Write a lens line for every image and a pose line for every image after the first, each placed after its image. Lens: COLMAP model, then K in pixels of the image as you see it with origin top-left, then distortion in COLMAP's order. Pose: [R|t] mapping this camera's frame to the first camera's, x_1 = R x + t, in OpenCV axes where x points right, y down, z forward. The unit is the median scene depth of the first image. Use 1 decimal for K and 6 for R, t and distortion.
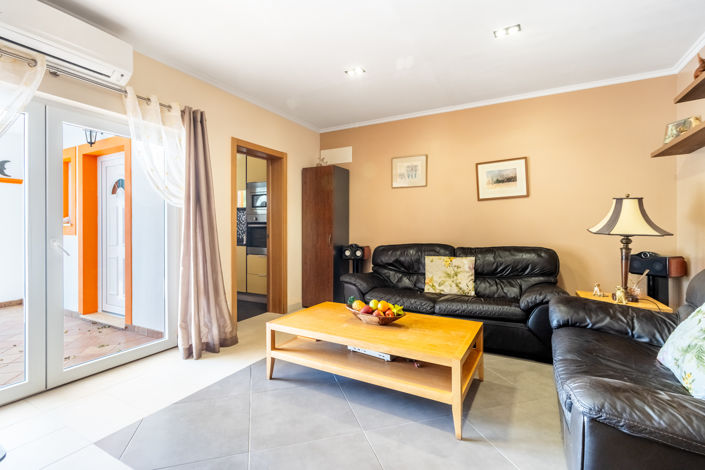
lens RADIAL K [[328.3, 0, 352.9], [0, 328.3, 229.5], [0, 0, 1]] dist [-0.026726, -0.000436]
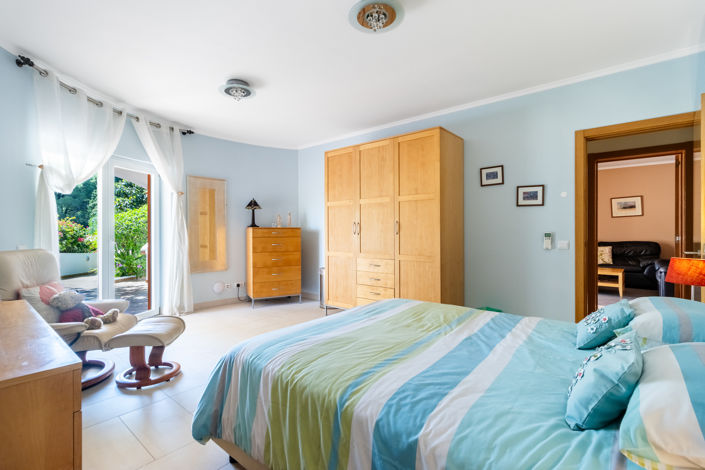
lens RADIAL K [[328.3, 0, 352.2], [0, 328.3, 236.8], [0, 0, 1]] dist [-0.026726, -0.000436]
pose [[0.975083, -0.003747, -0.221811, -0.724690], [0.004086, 0.999991, 0.001069, 0.014157], [0.221805, -0.001948, 0.975089, -1.247887]]
